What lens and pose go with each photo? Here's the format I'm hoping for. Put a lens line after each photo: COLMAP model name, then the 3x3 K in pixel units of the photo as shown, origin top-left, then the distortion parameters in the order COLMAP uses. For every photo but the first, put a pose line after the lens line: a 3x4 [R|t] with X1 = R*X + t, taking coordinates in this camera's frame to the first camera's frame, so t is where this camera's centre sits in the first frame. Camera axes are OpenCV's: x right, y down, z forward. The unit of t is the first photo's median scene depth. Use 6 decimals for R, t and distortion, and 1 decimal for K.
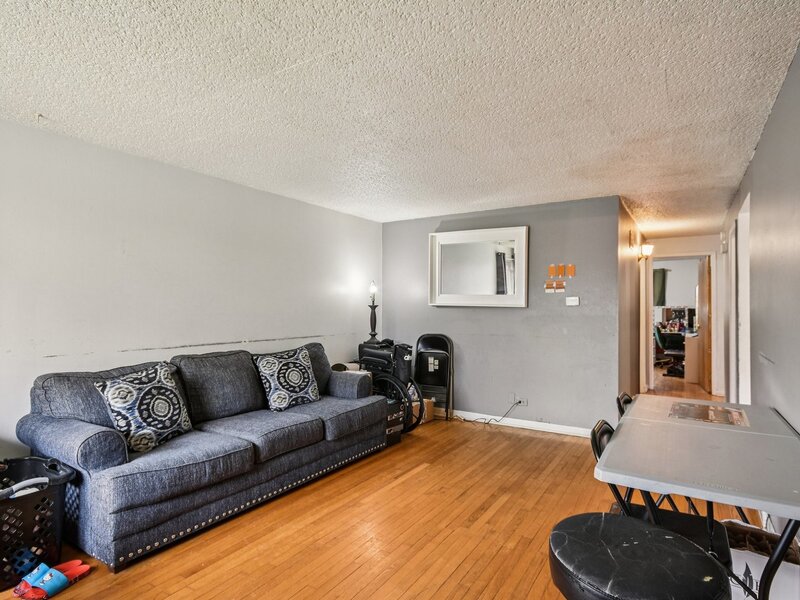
lens RADIAL K [[463.1, 0, 401.4], [0, 463.1, 303.4], [0, 0, 1]] dist [-0.004240, -0.000423]
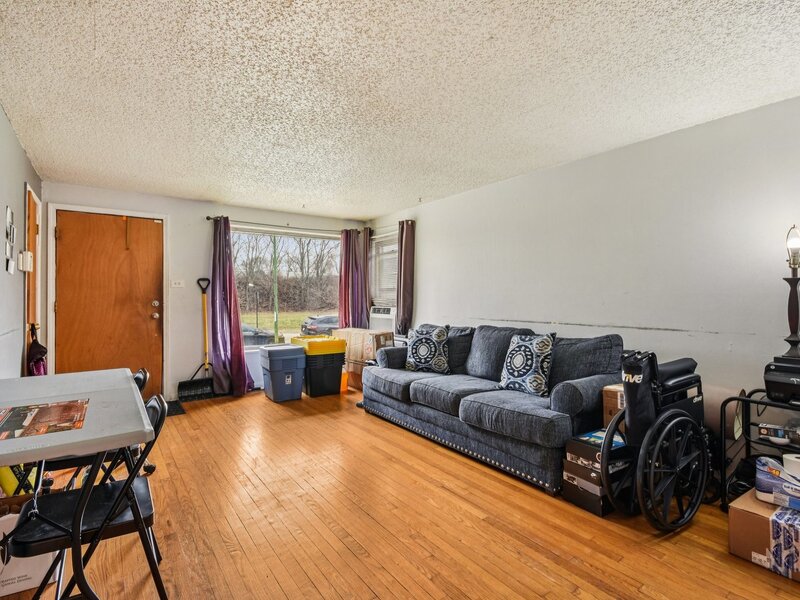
lens RADIAL K [[397.0, 0, 401.9], [0, 397.0, 297.5], [0, 0, 1]] dist [-0.002513, 0.000537]
pose [[-0.363491, -0.002591, -0.931594, 0.627843], [0.006190, 0.999967, -0.005197, 0.032254], [0.931577, -0.007656, -0.363463, 1.091765]]
